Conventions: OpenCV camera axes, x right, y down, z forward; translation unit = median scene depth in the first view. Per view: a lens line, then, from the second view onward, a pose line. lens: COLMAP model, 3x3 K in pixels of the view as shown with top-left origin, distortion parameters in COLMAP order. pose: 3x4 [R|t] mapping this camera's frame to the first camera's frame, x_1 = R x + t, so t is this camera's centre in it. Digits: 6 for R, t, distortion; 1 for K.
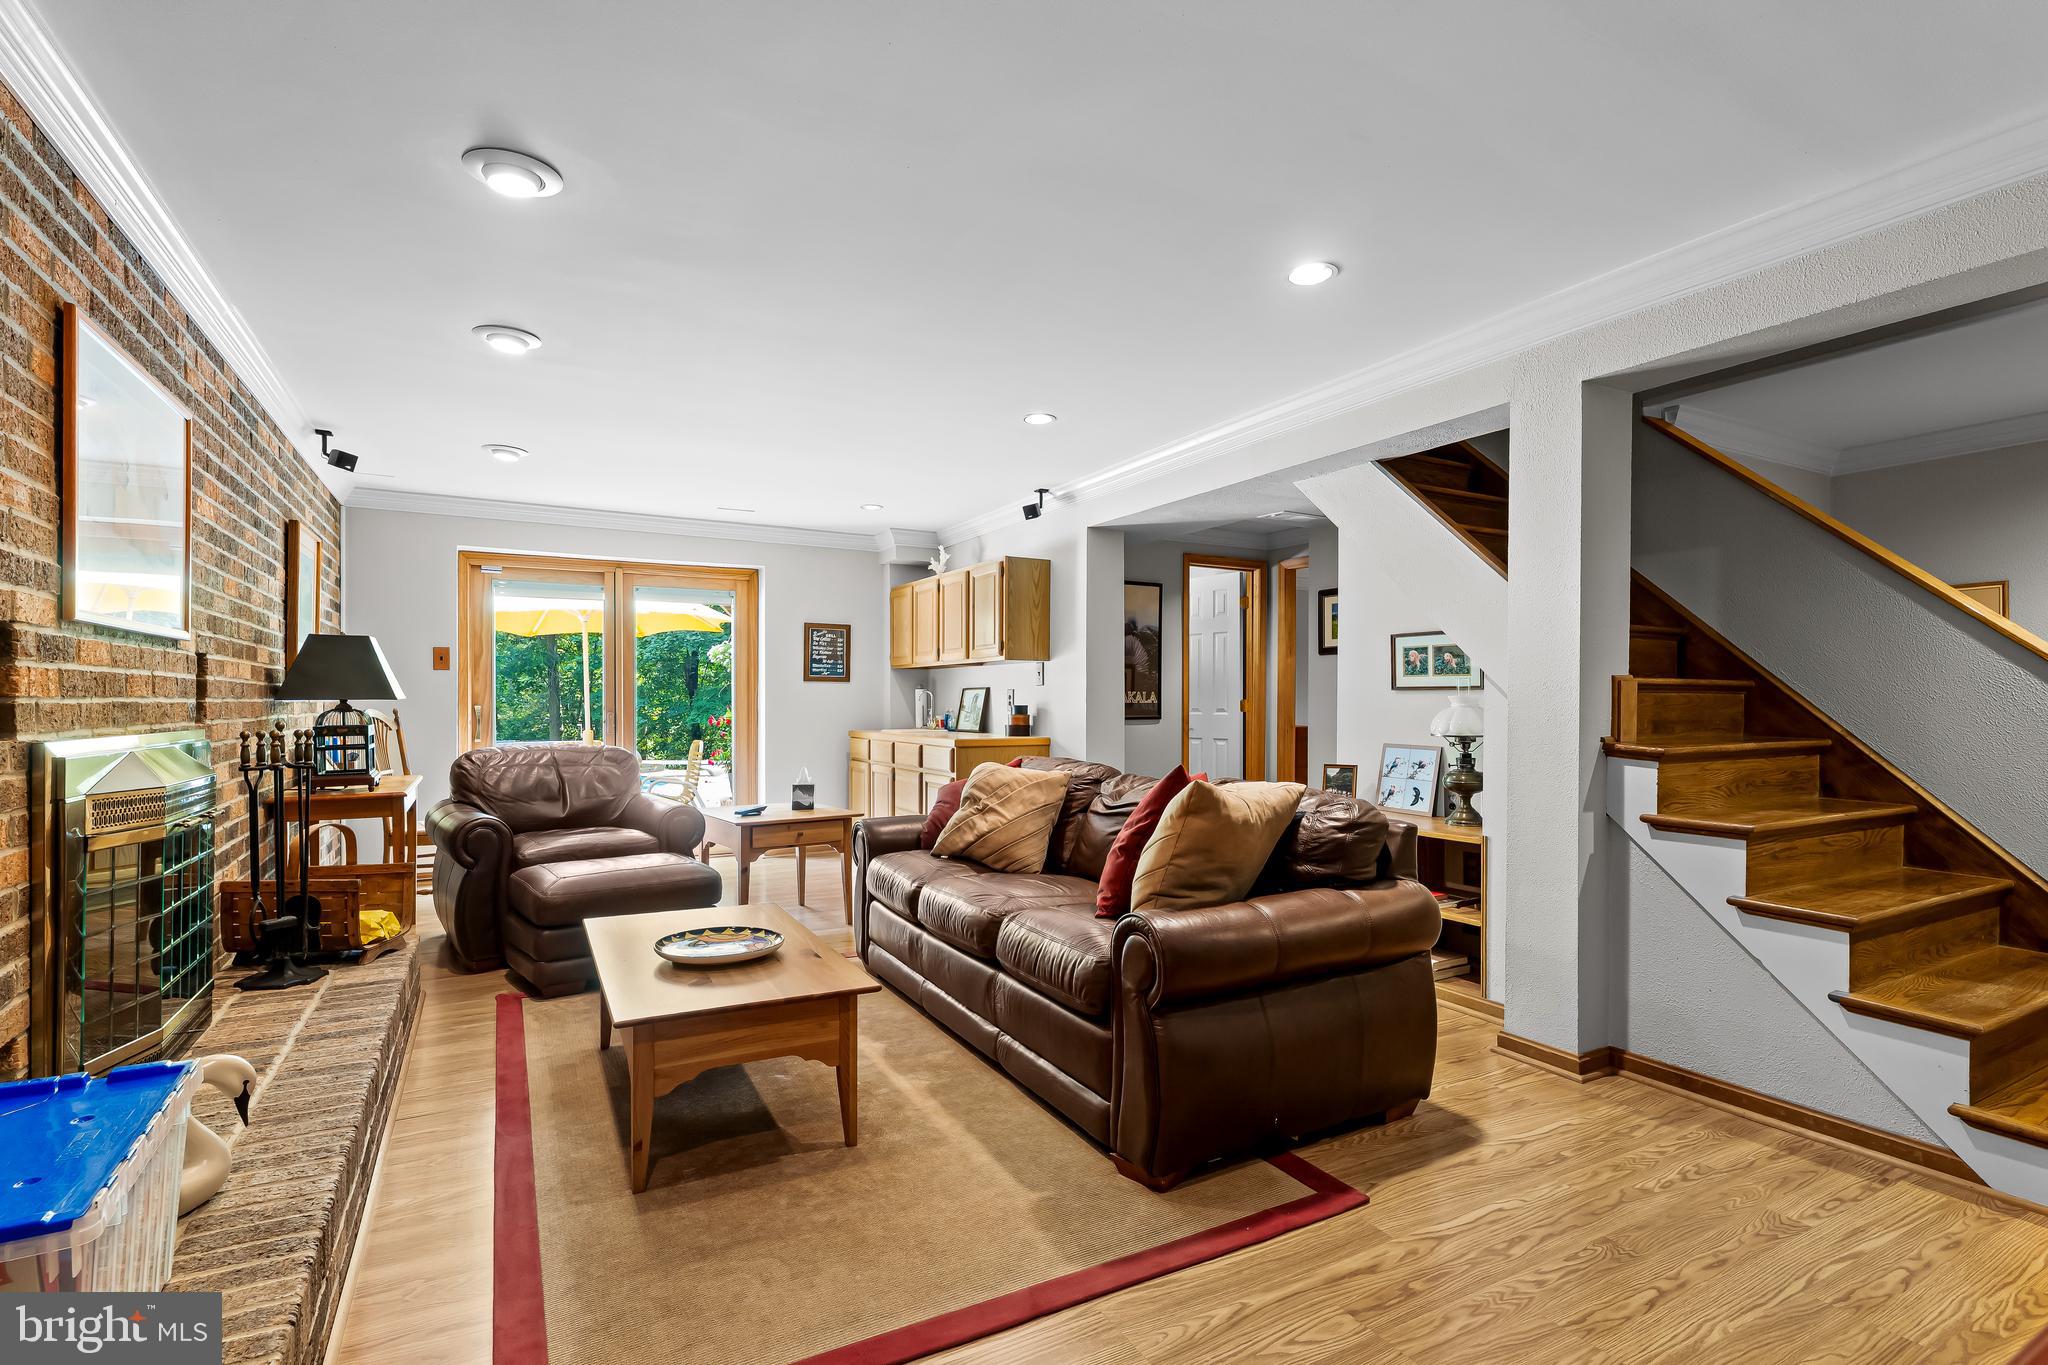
lens RADIAL K [[952.2, 0, 1025.8], [0, 952.2, 711.2], [0, 0, 1]] dist [-0.001171, -0.003467]
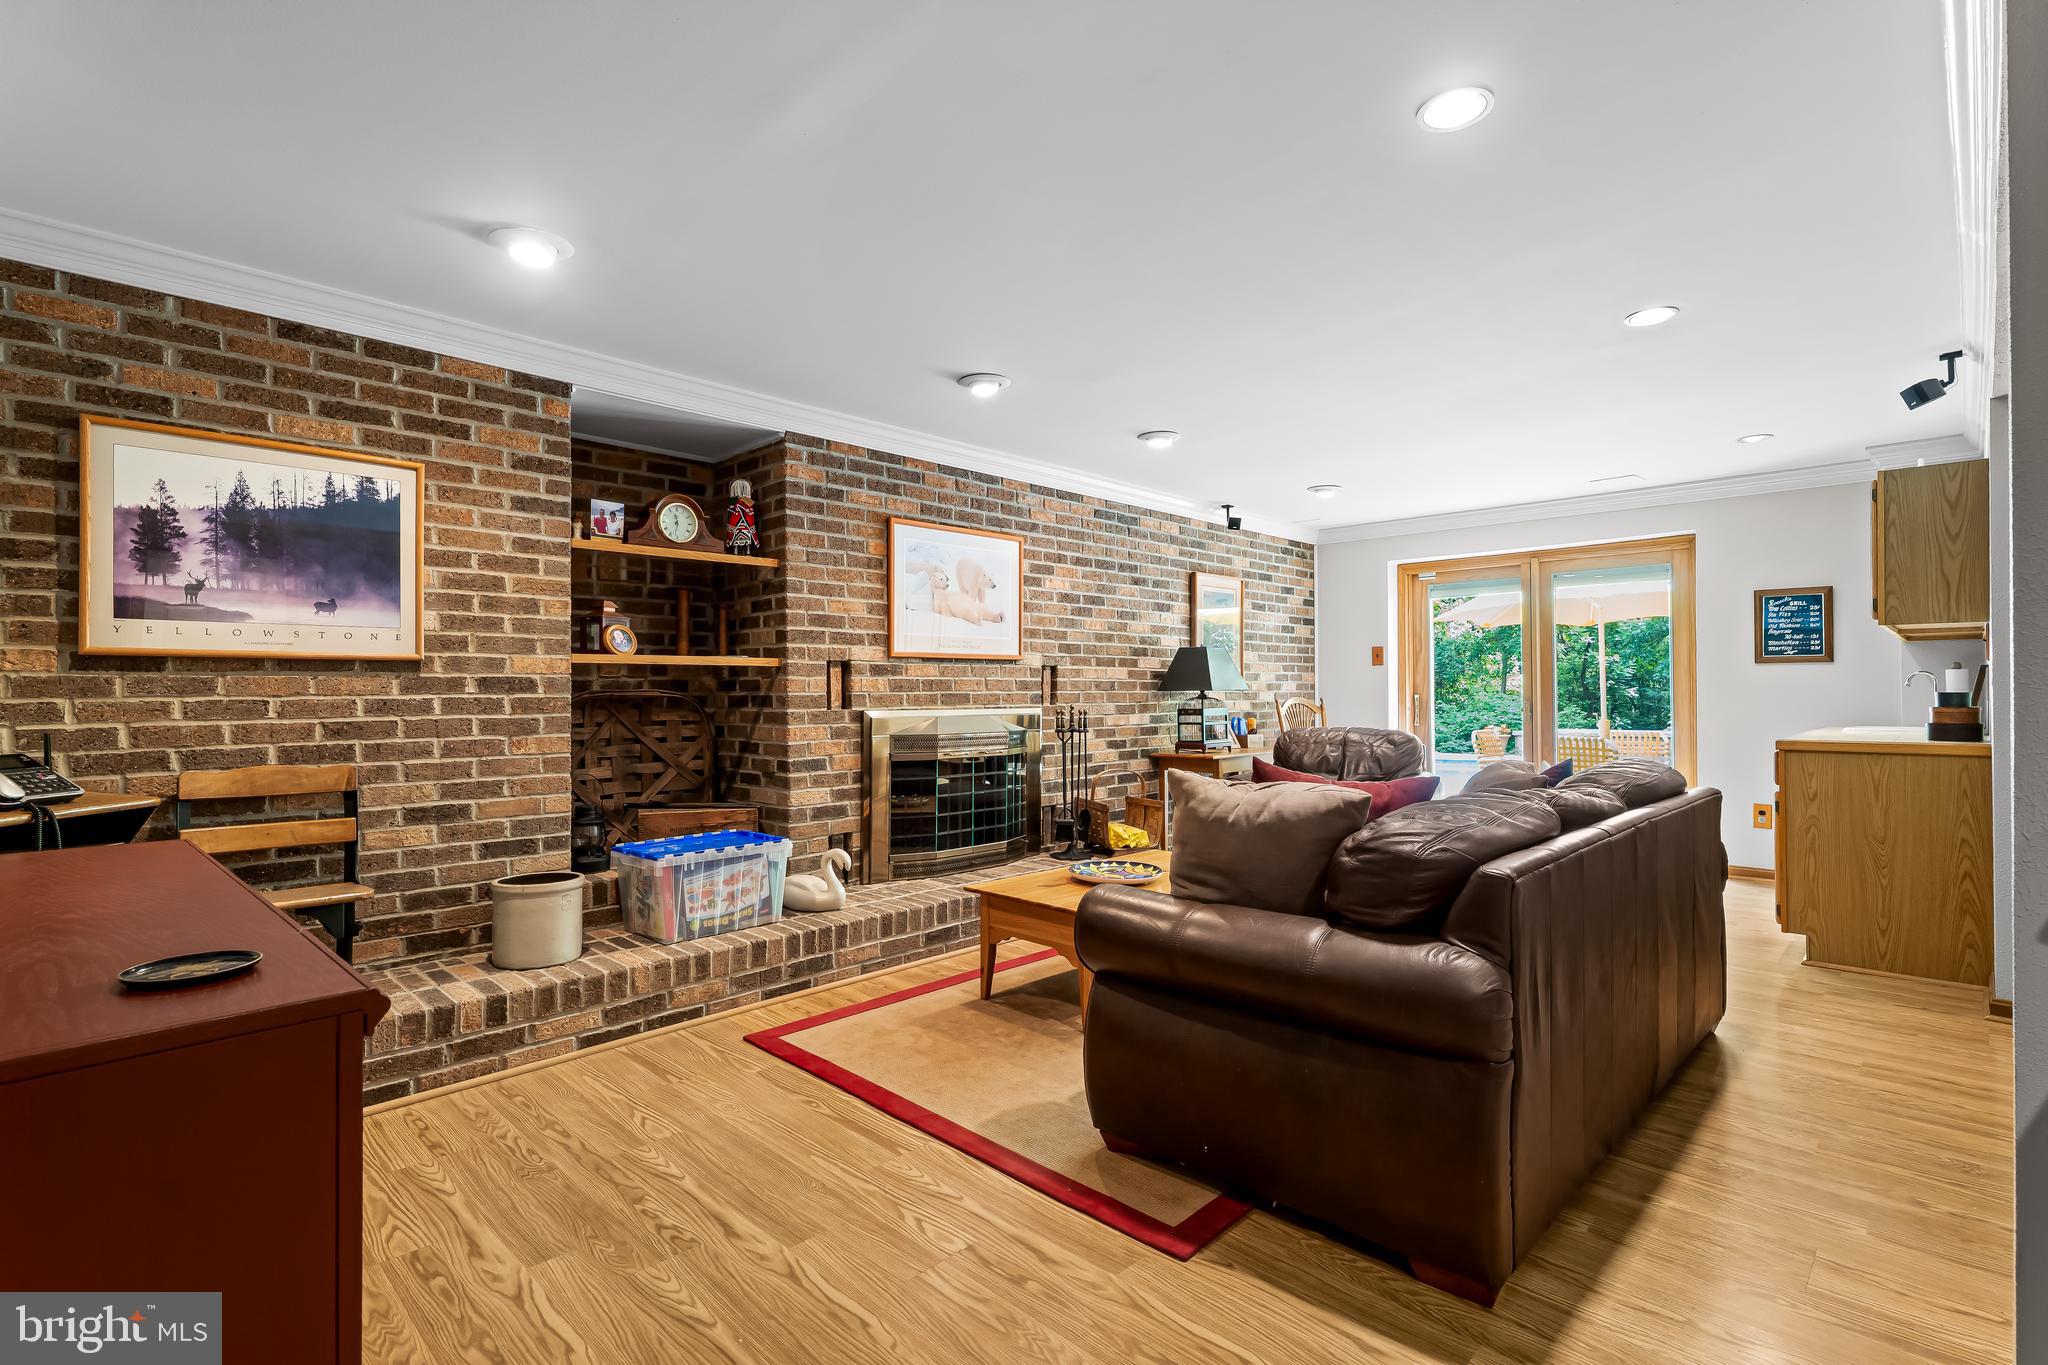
lens RADIAL K [[952.2, 0, 1032.8], [0, 952.2, 683.7], [0, 0, 1]] dist [-0.001171, -0.003467]
pose [[0.297042, -0.013109, -0.954774, 0.995443], [-0.003816, 0.999881, -0.014915, -0.000631], [0.954857, 0.008074, 0.296957, 0.517625]]
